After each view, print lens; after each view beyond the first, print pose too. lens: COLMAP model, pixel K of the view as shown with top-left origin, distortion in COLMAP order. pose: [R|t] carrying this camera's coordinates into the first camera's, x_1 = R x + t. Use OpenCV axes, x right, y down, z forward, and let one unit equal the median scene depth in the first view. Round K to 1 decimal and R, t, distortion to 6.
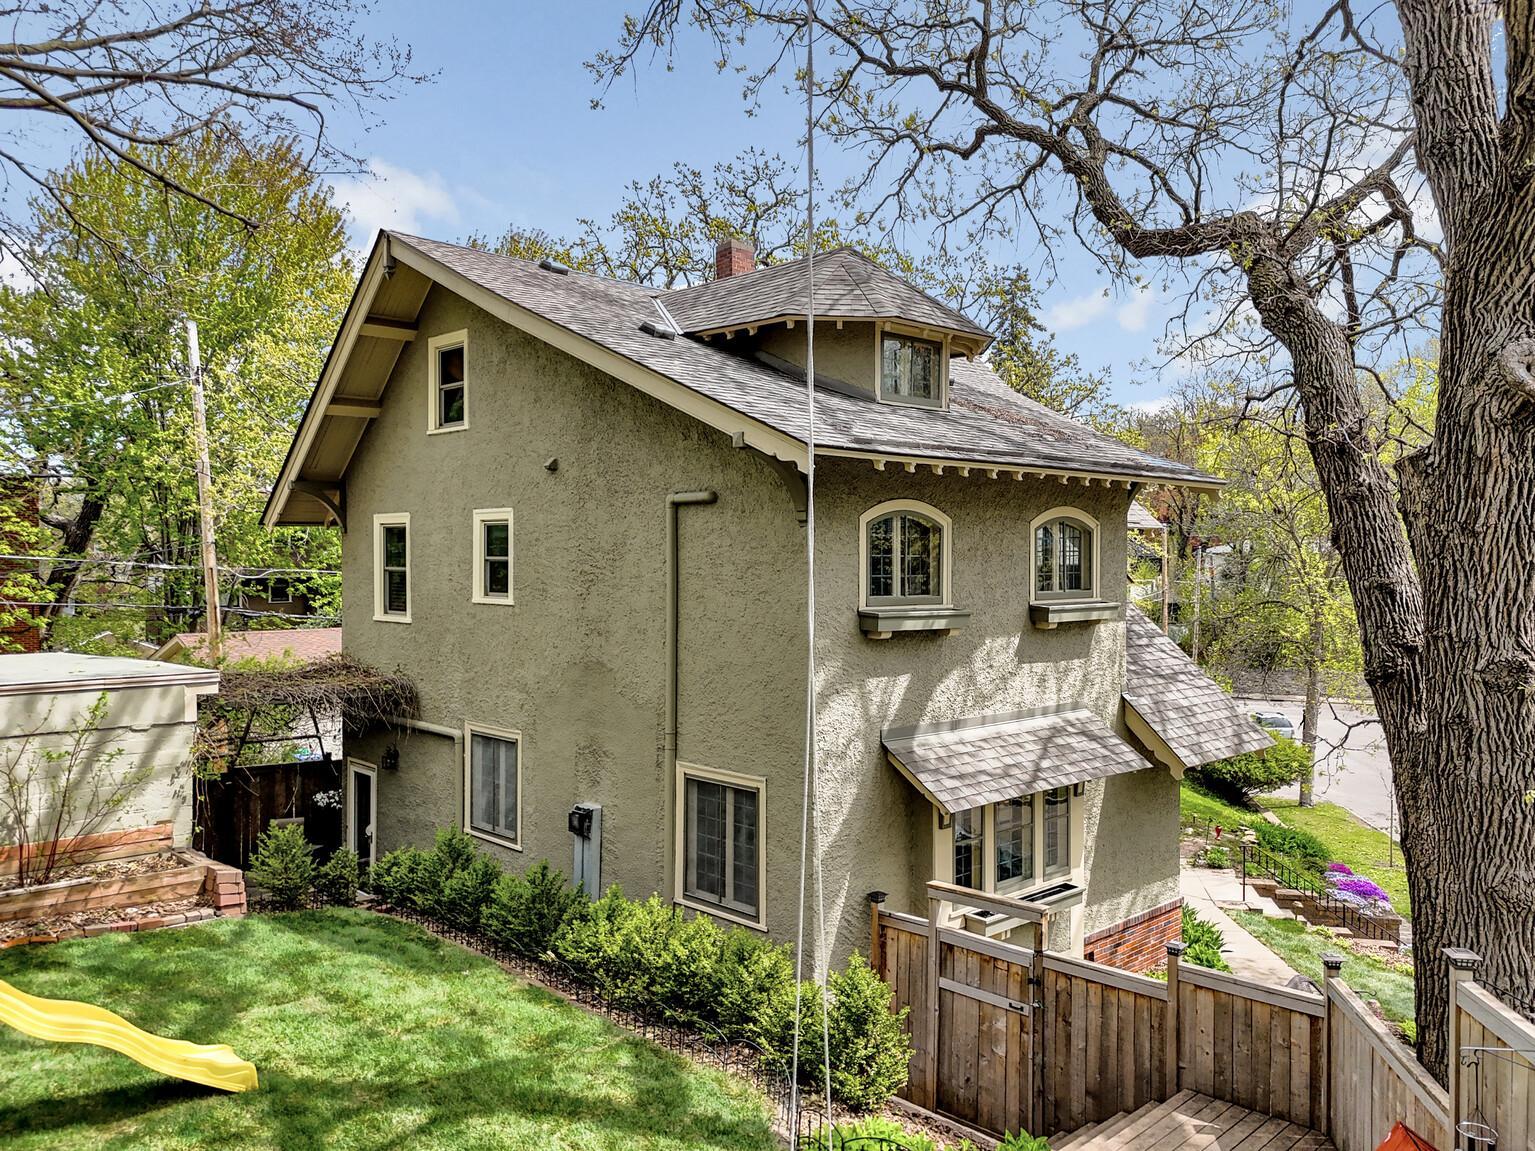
lens RADIAL K [[1172.6, 0, 767.5], [0, 1172.6, 575.5], [0, 0, 1]] dist [0.084837, -0.080658]
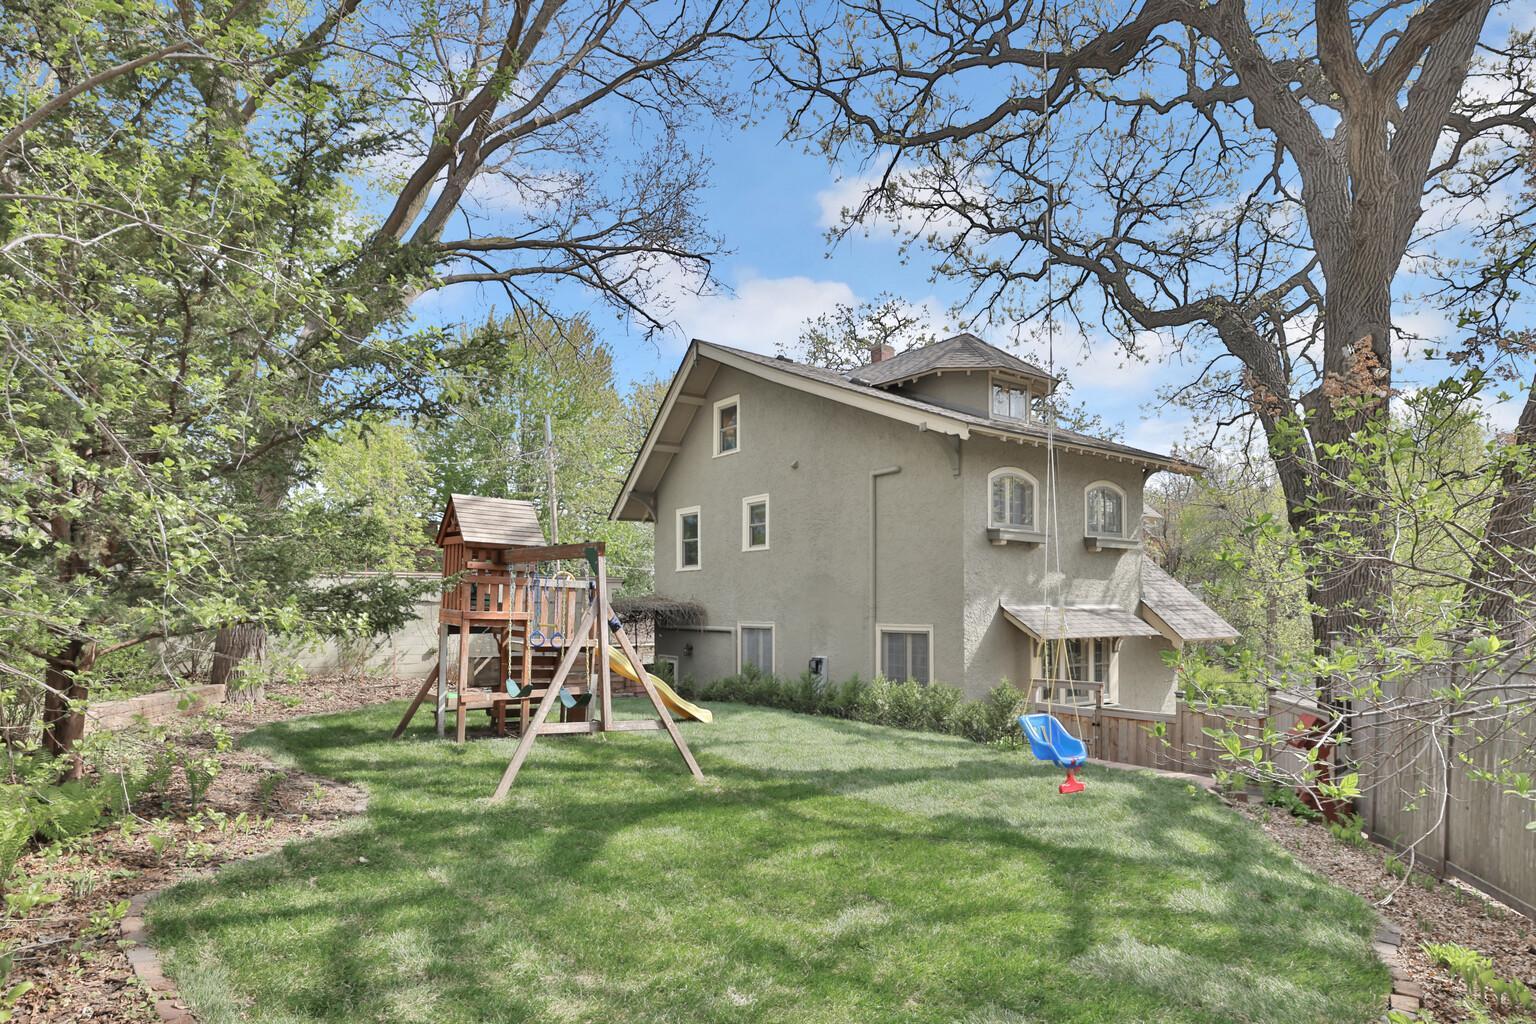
lens RADIAL K [[783.6, 0, 769.2], [0, 783.6, 578.1], [0, 0, 1]] dist [-0.000816, -0.000379]
pose [[0.990584, -0.005284, -0.136803, -0.058328], [0.003829, 0.999933, -0.010900, 0.080117], [0.136852, 0.010274, 0.990538, -0.141383]]
